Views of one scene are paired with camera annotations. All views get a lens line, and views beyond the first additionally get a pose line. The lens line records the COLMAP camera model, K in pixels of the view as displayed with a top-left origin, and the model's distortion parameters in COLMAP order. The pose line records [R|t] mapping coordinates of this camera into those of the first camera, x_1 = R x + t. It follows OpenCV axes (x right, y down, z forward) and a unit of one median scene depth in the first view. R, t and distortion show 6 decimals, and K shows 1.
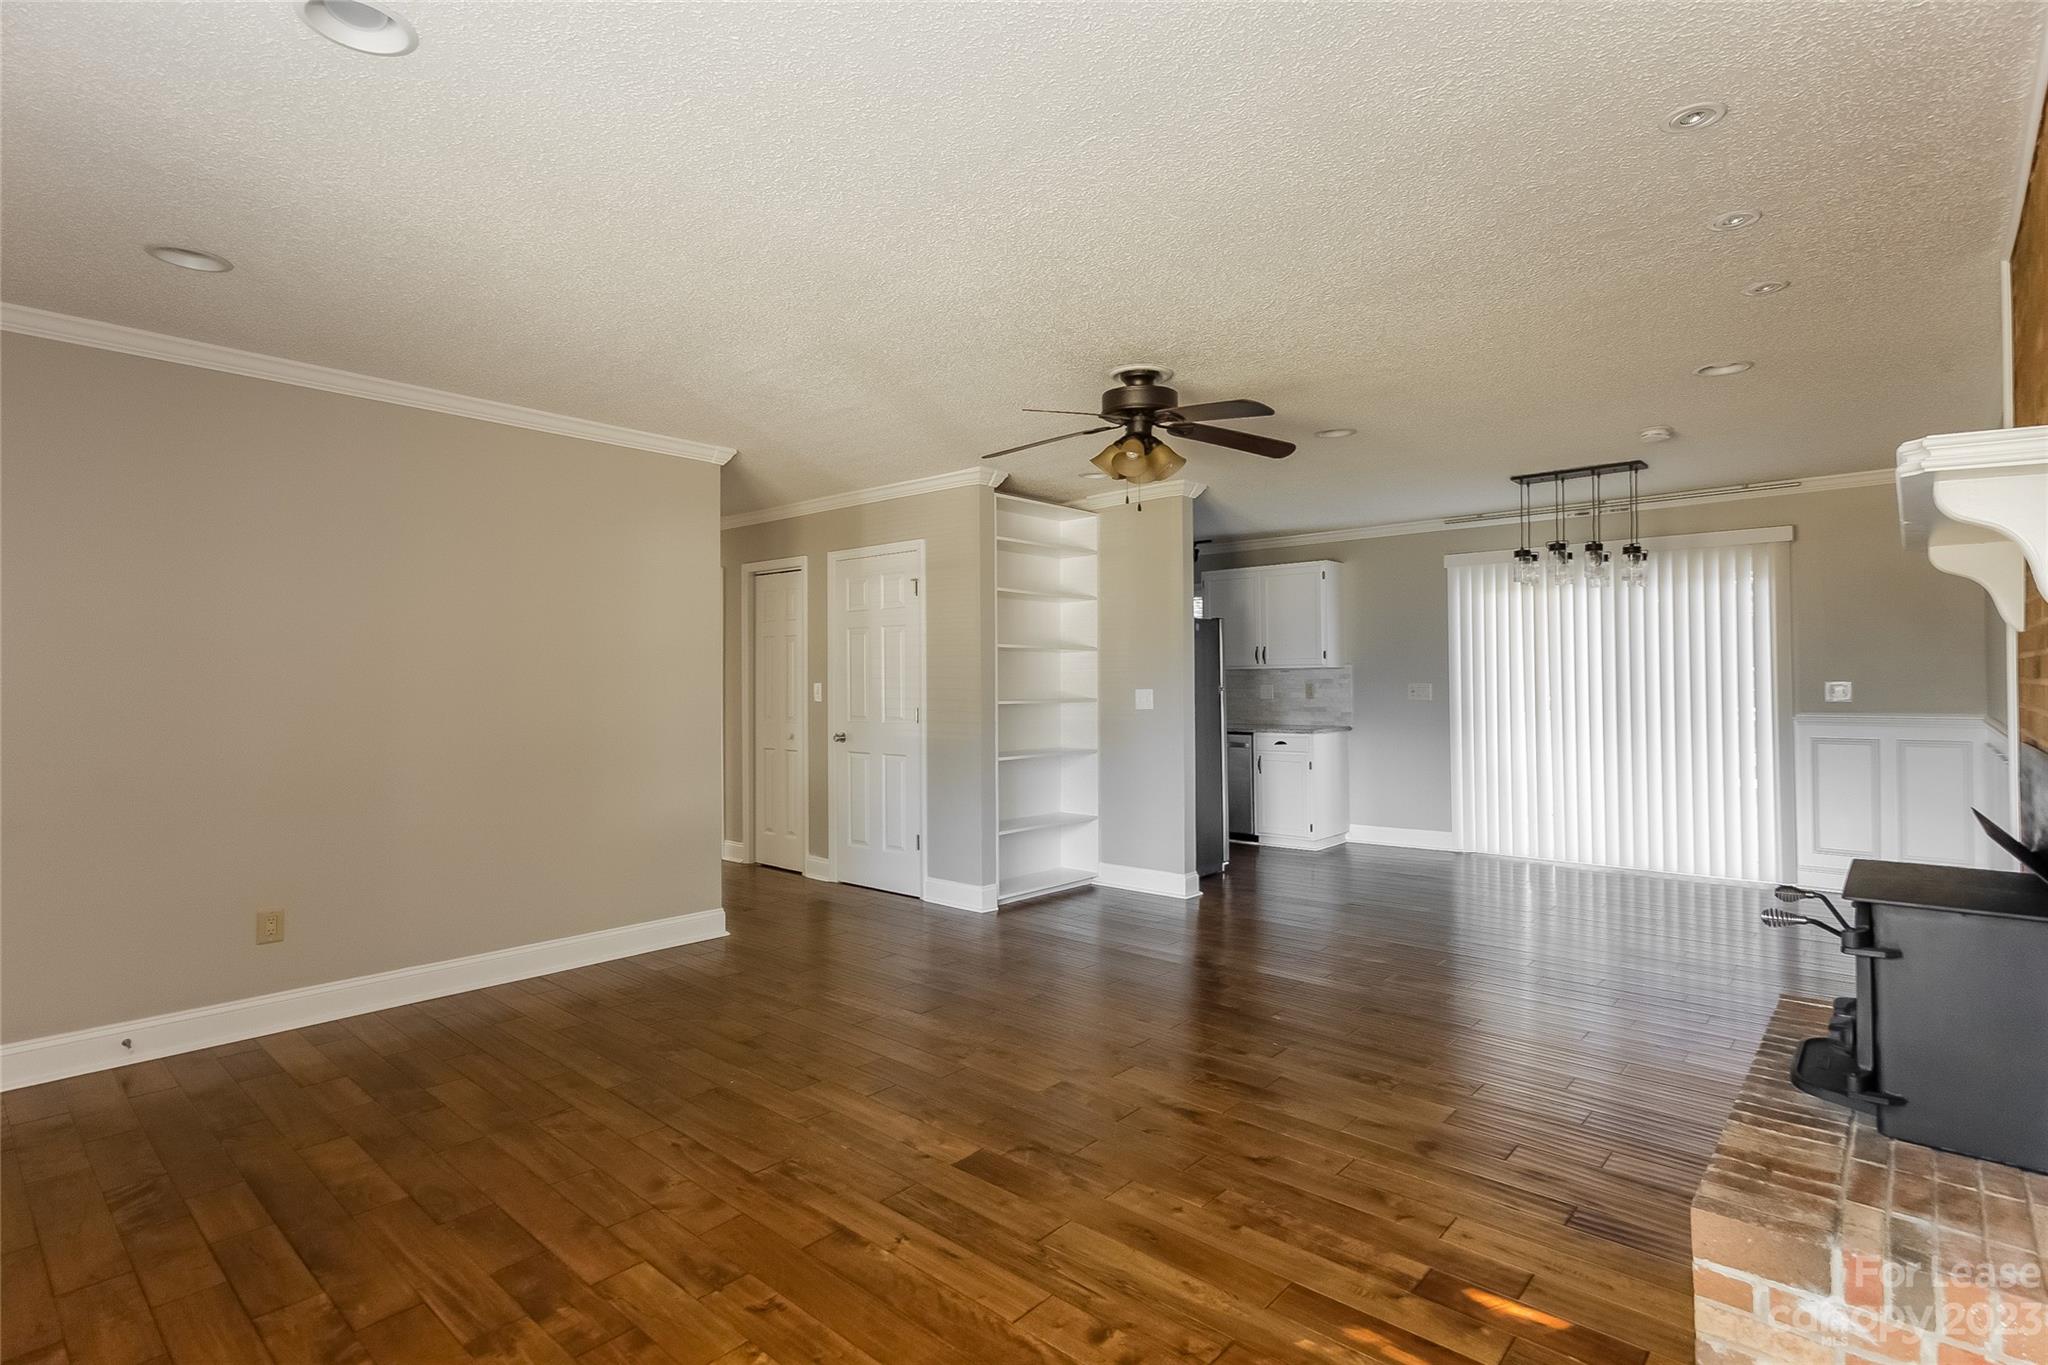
lens RADIAL K [[993.9, 0, 1028.9], [0, 993.9, 694.2], [0, 0, 1]] dist [-0.001497, -0.000641]
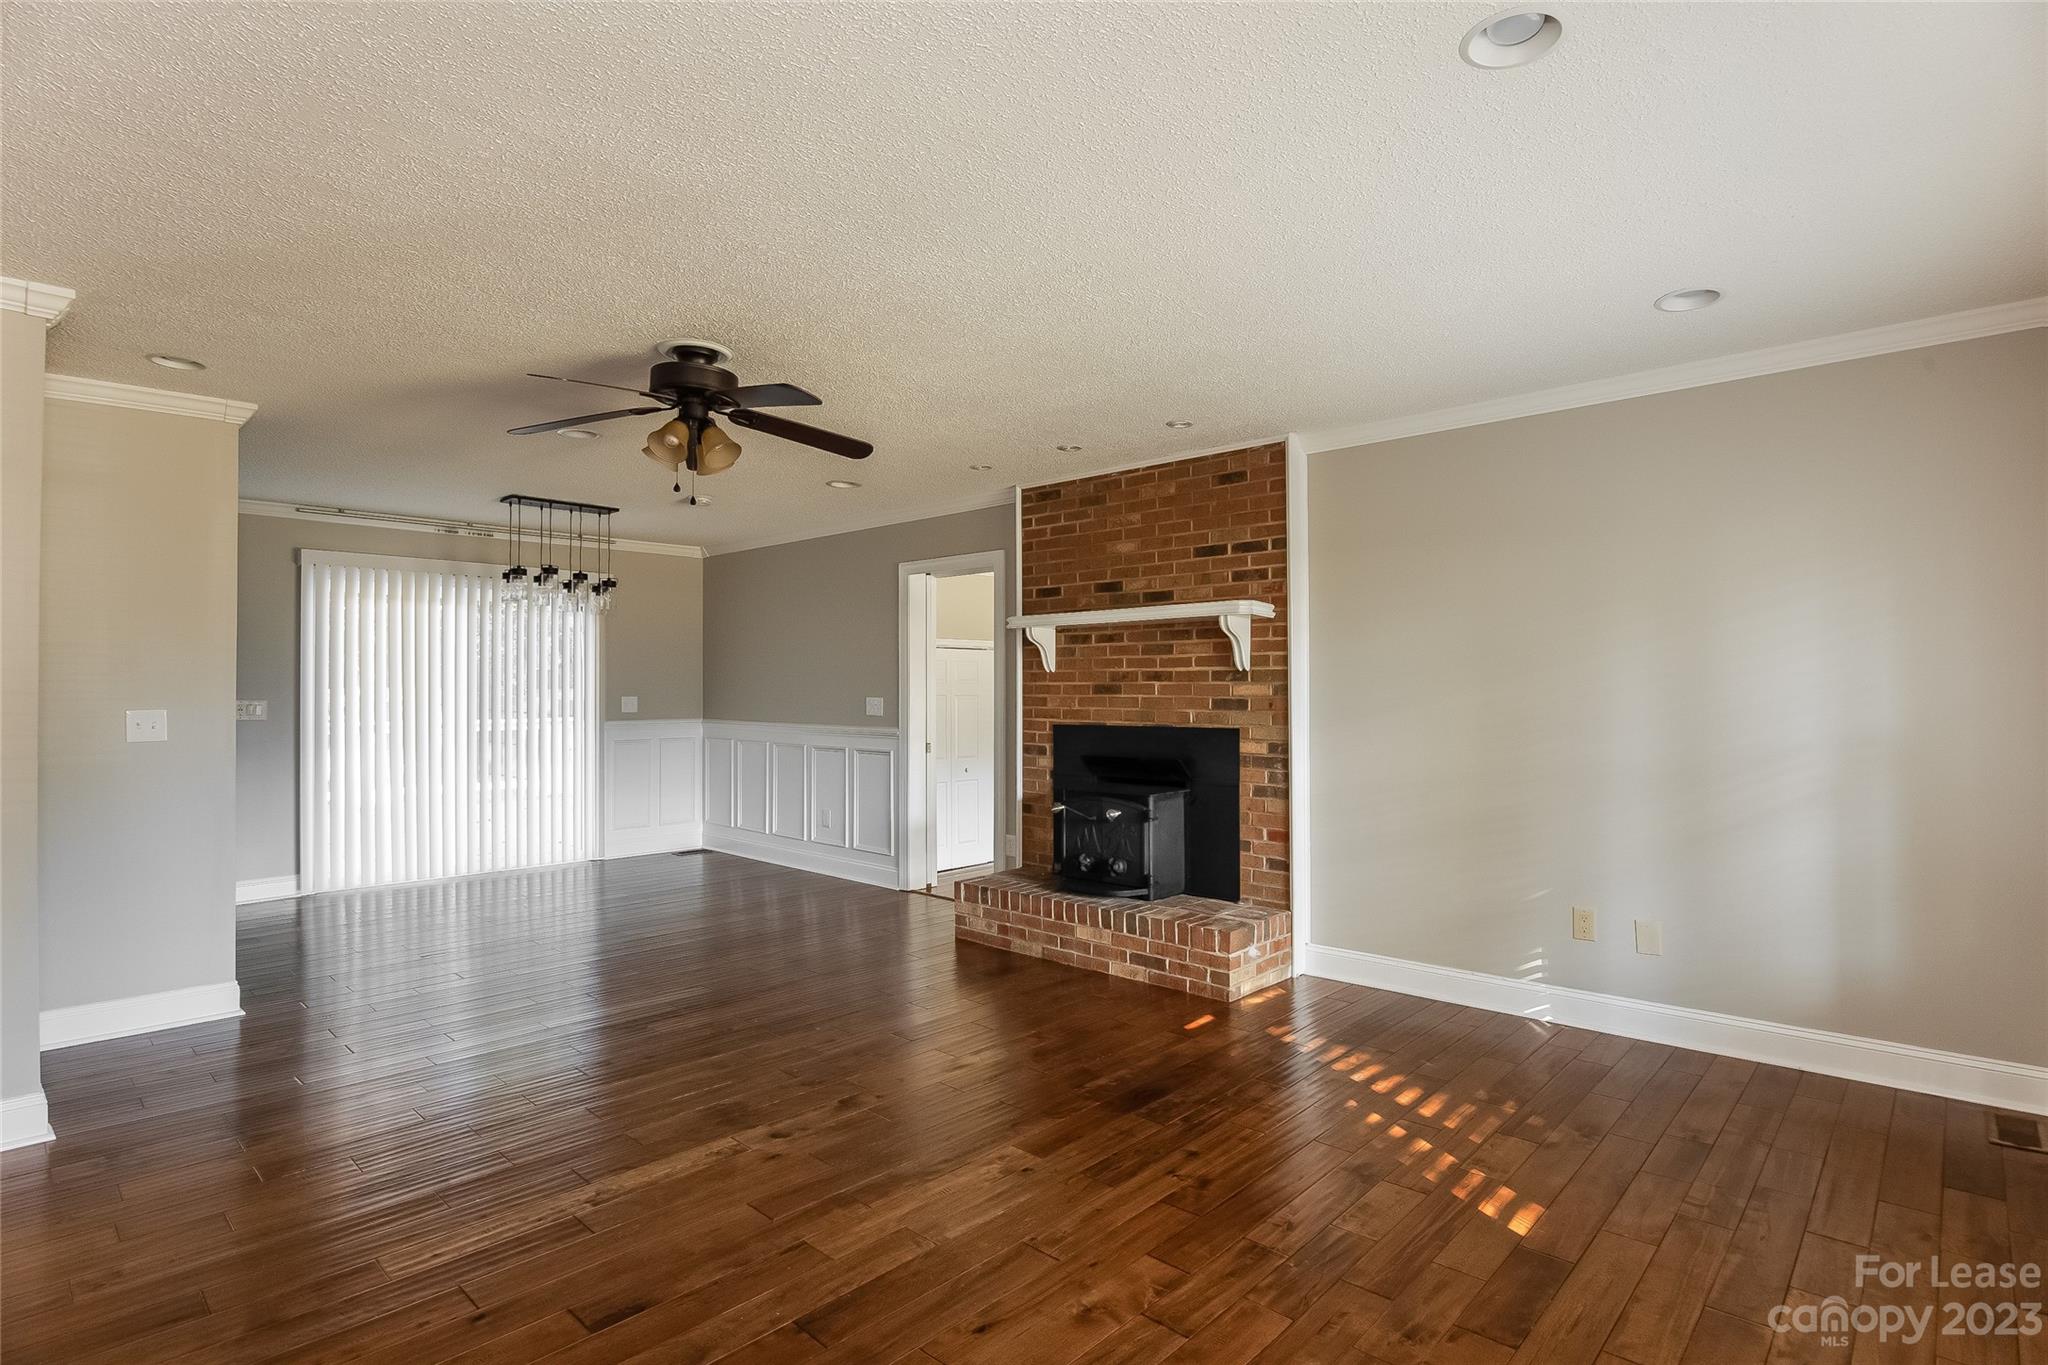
lens RADIAL K [[993.9, 0, 1028.9], [0, 993.9, 694.2], [0, 0, 1]] dist [-0.001497, -0.000641]
pose [[0.043026, 0.001399, 0.999073, -0.508503], [0.013767, 0.999903, -0.001993, -0.005432], [-0.998979, 0.013840, 0.043003, 0.435118]]
